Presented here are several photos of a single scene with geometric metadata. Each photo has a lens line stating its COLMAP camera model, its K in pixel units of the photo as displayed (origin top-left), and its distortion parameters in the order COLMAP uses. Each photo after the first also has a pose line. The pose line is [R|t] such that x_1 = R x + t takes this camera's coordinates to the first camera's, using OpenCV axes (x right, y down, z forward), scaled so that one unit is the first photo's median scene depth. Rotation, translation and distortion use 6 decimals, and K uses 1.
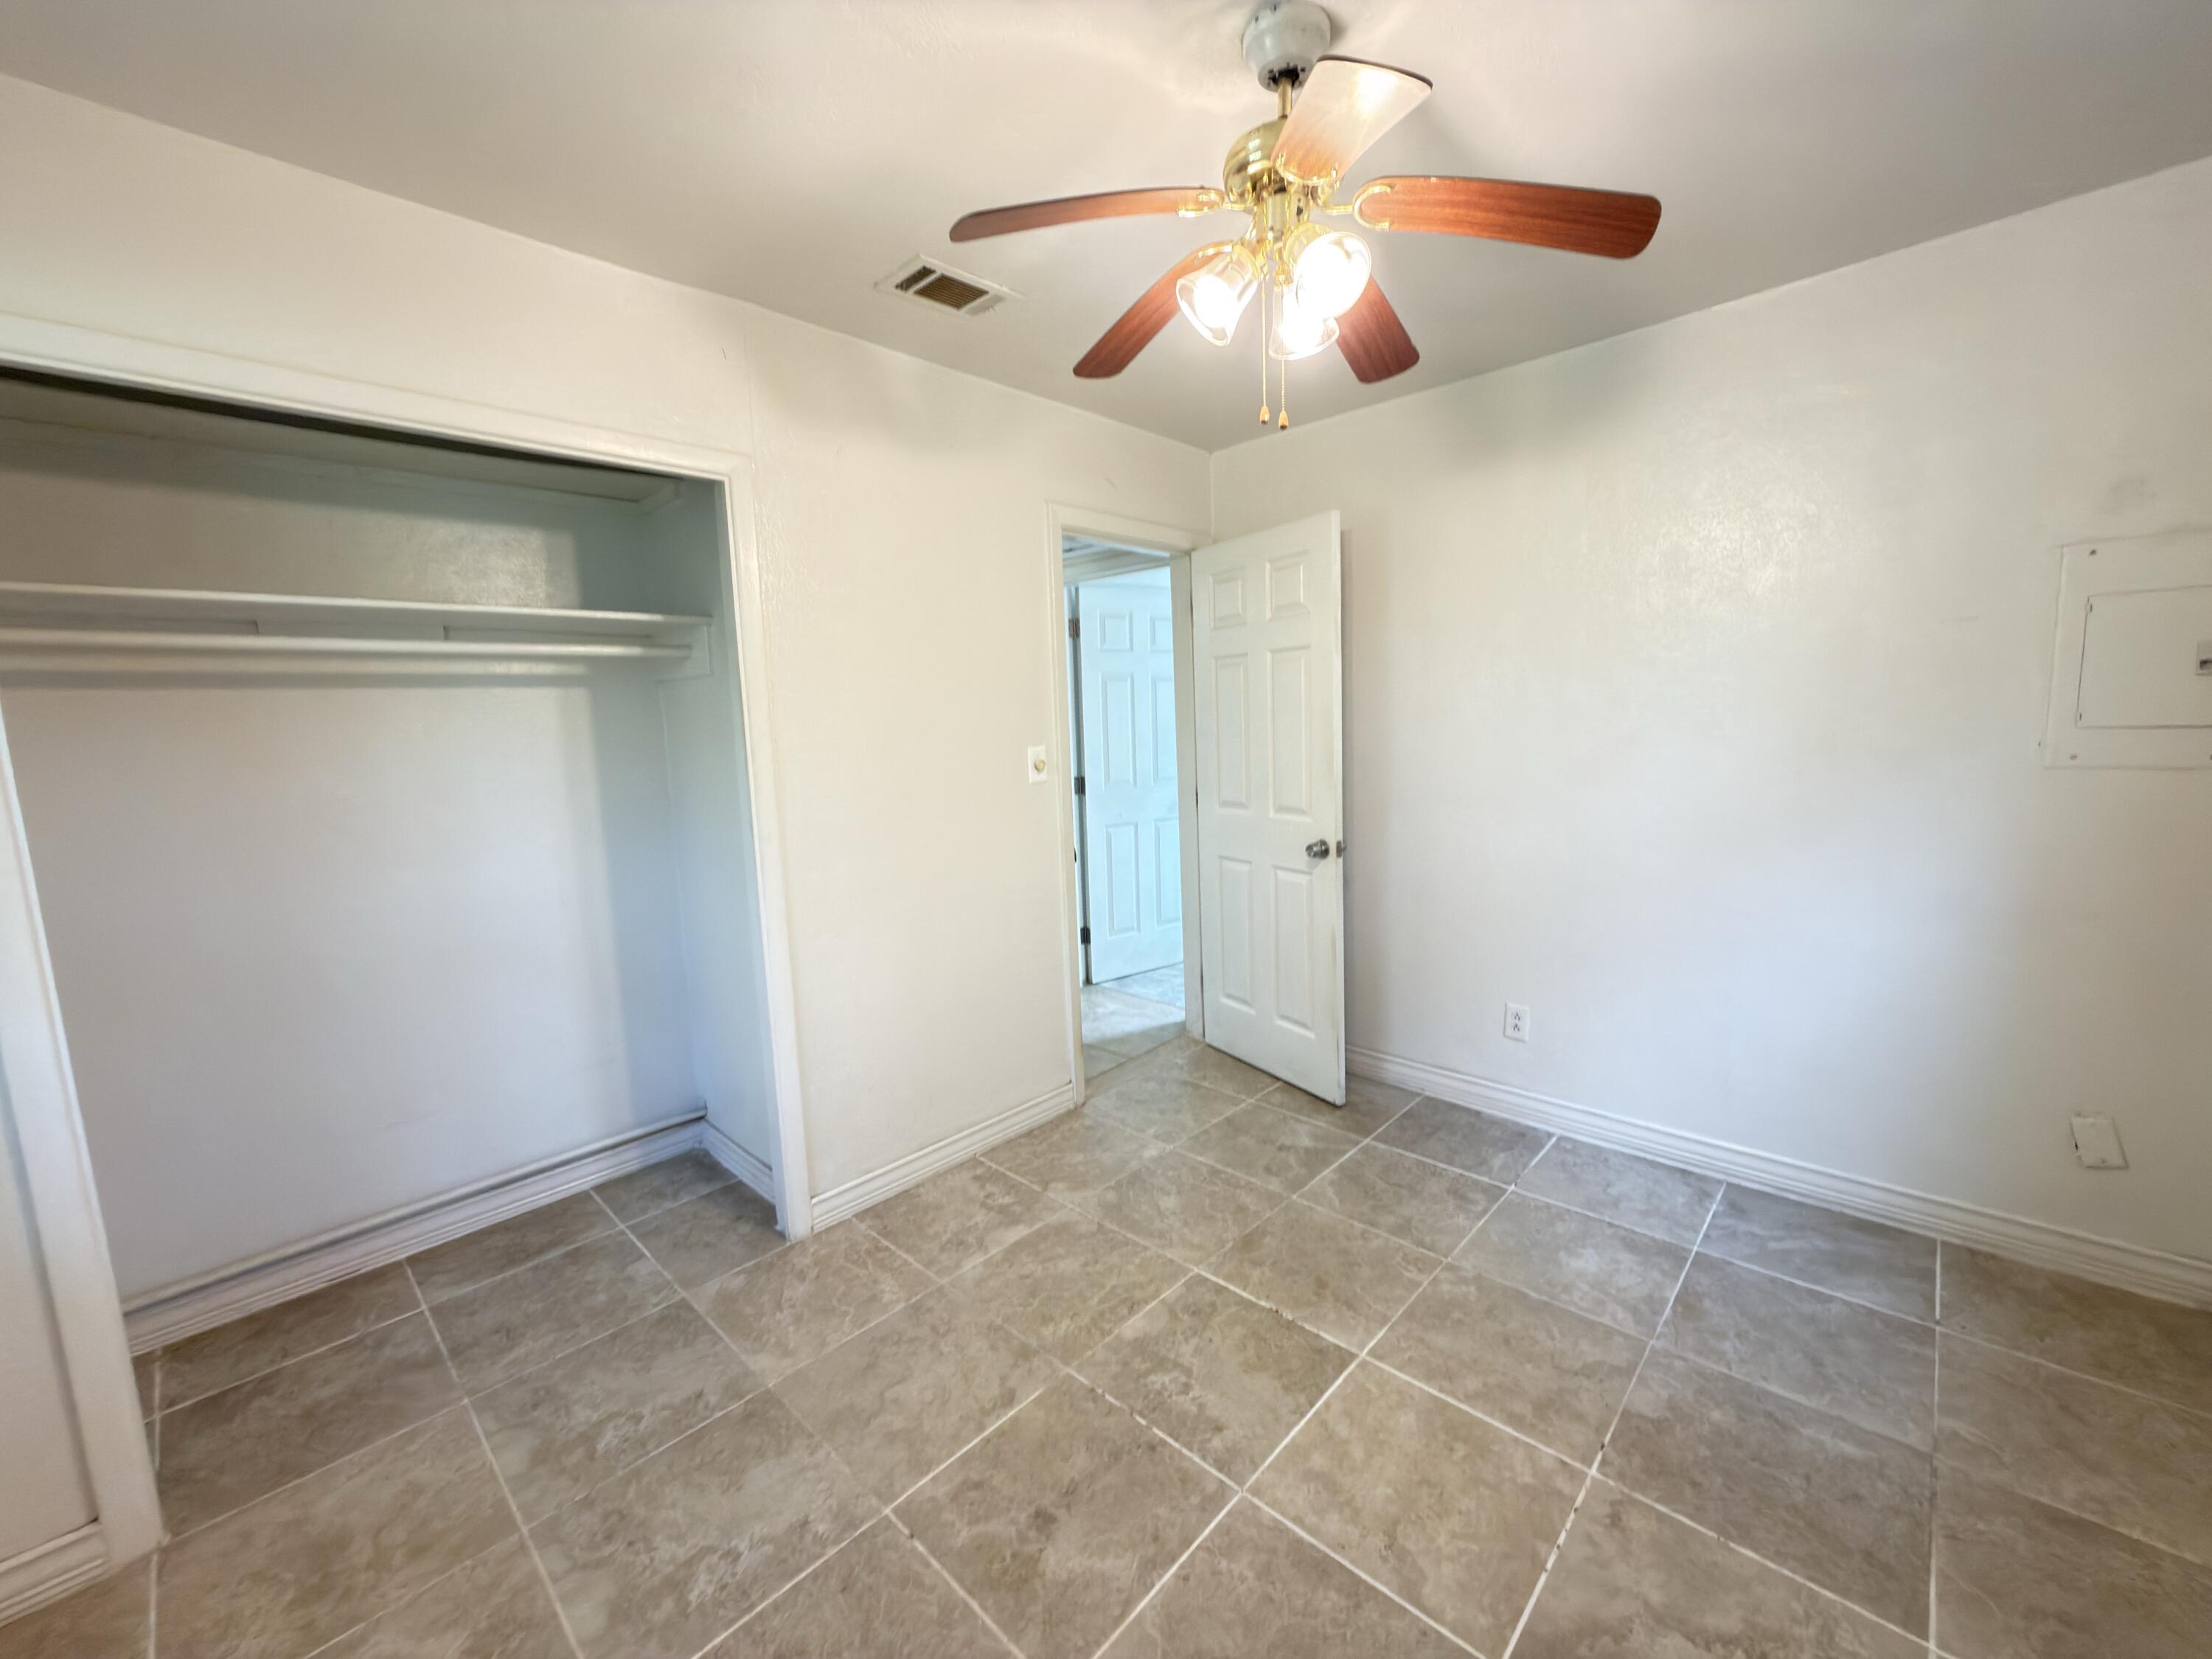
lens RADIAL K [[880.1, 0, 1108.9], [0, 880.1, 829.7], [0, 0, 1]] dist [0.000052, -0.000340]
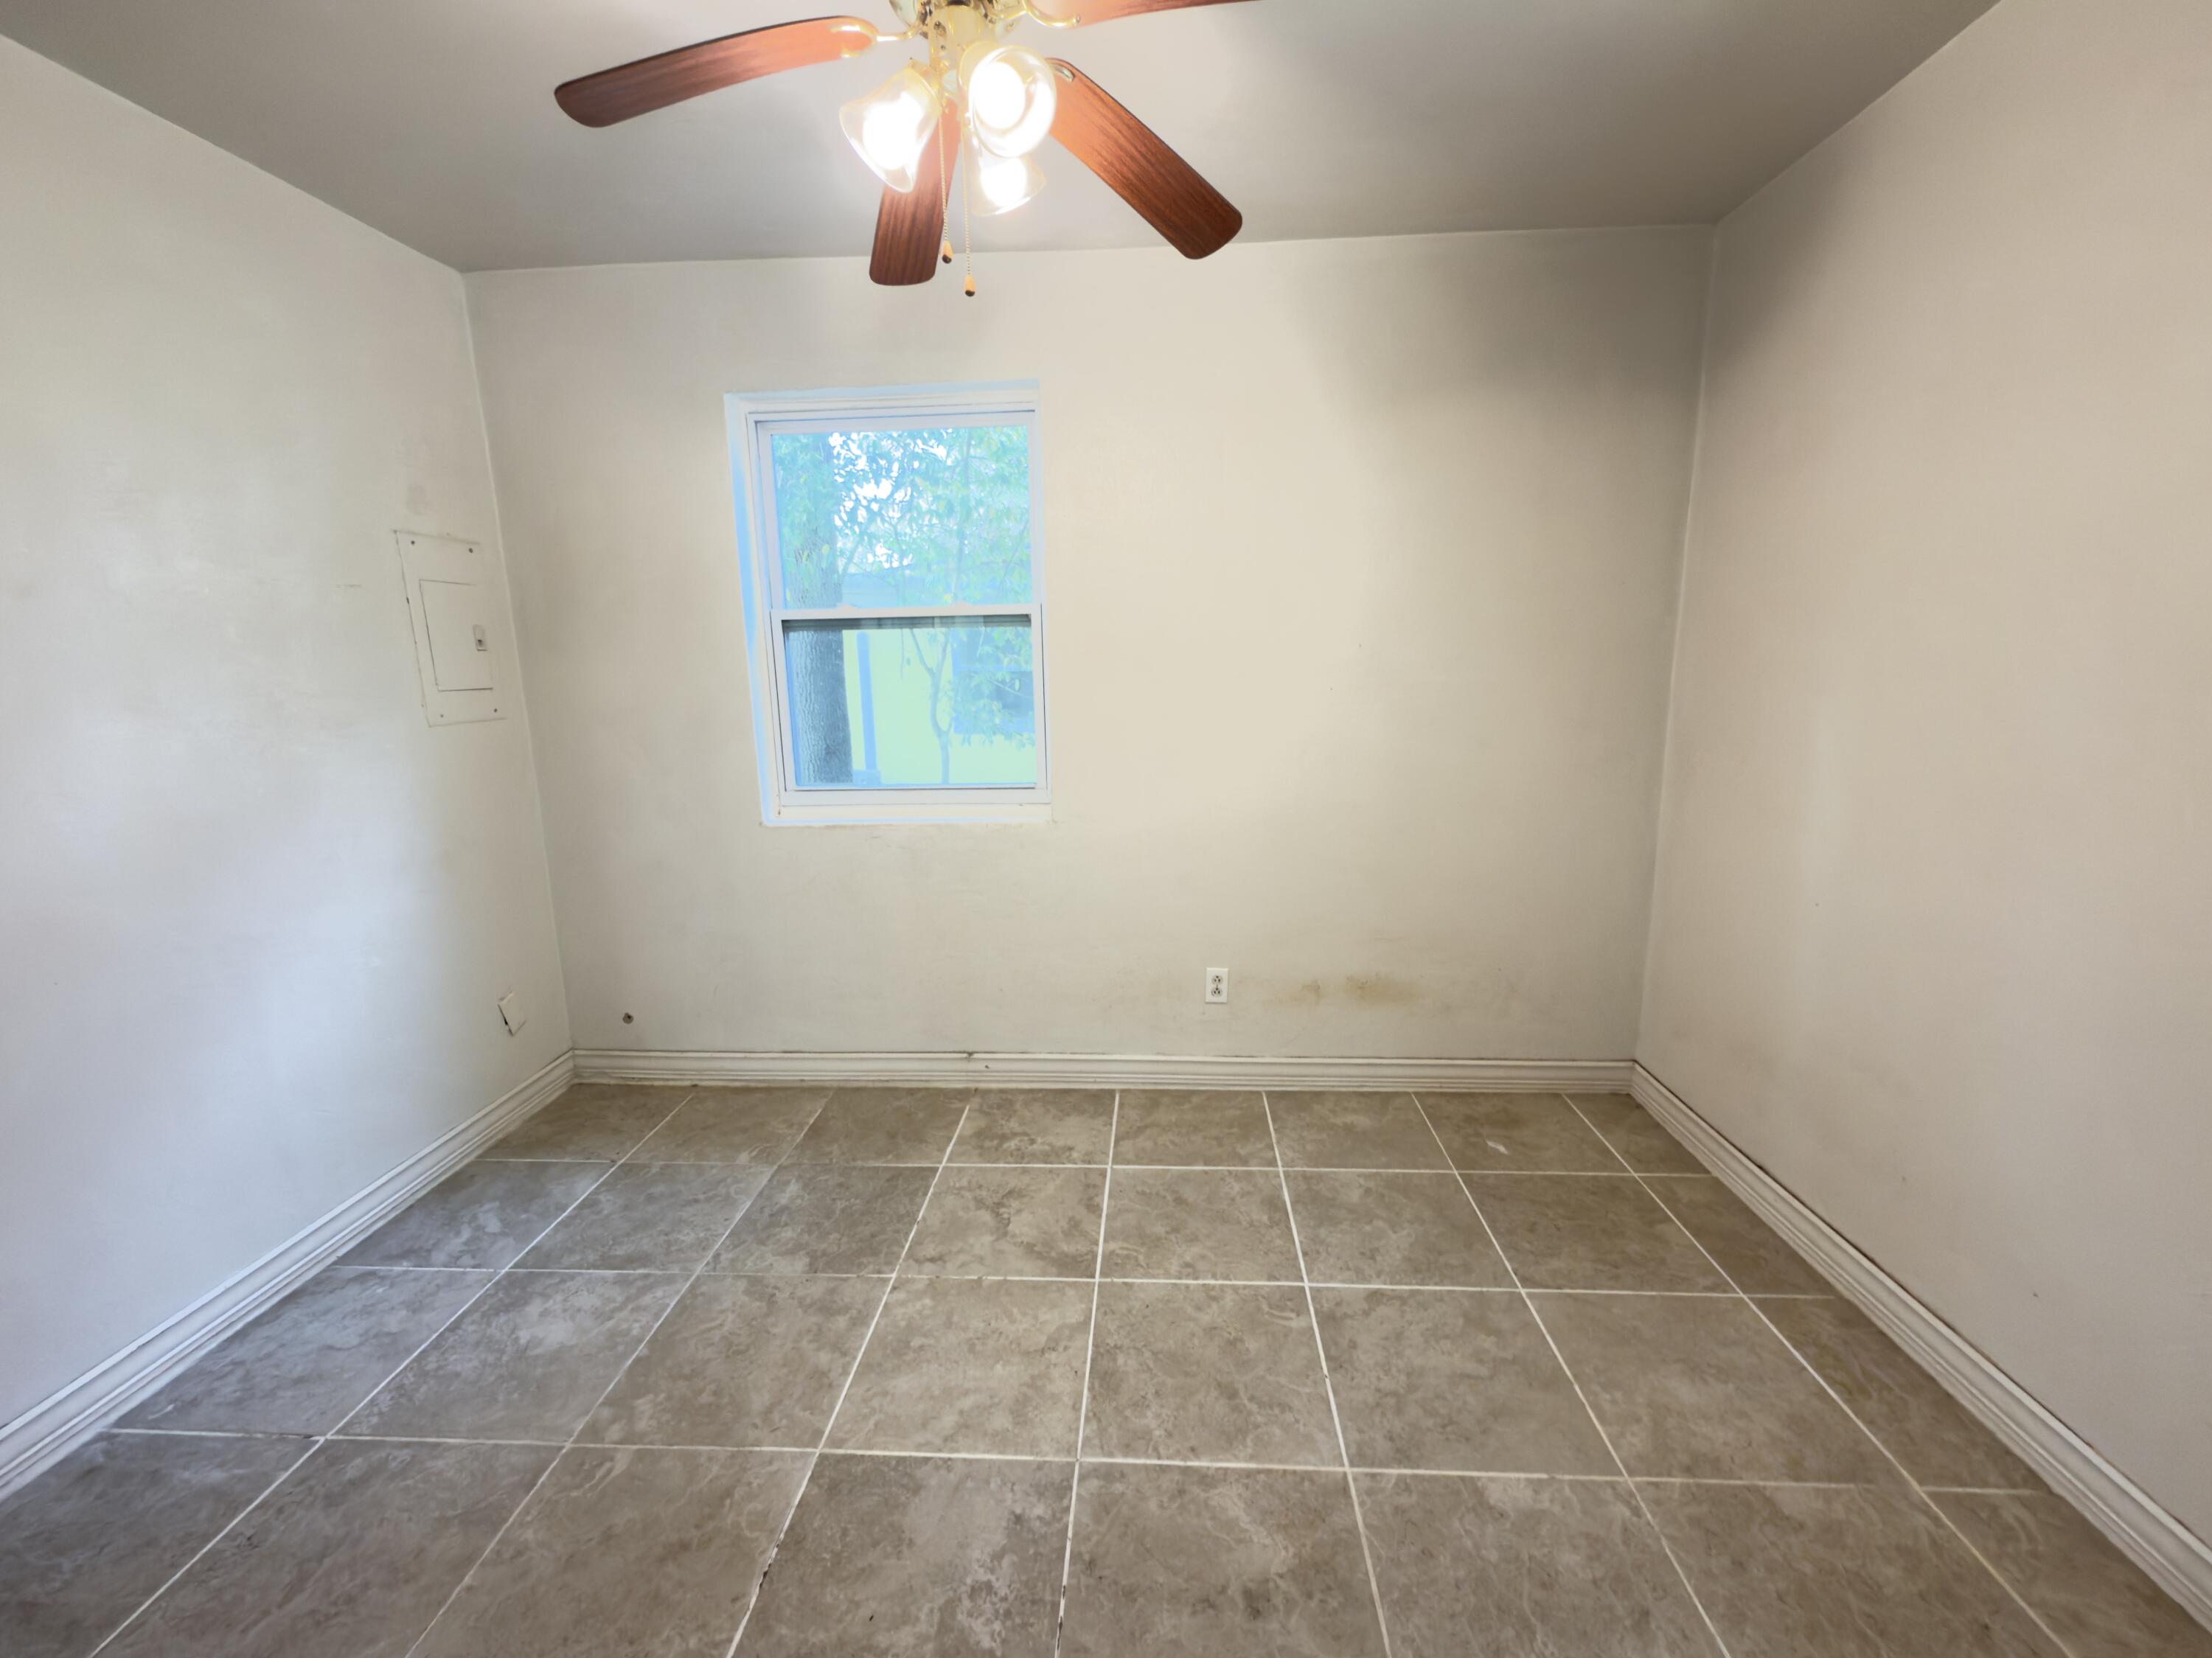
lens RADIAL K [[880.0, 0, 1108.9], [0, 880.0, 829.2], [0, 0, 1]] dist [0.000052, -0.000340]
pose [[-0.634069, -0.101853, 0.766540, -0.505932], [0.139475, 0.959966, 0.242925, -0.122271], [-0.760594, 0.260944, -0.594478, 1.303976]]
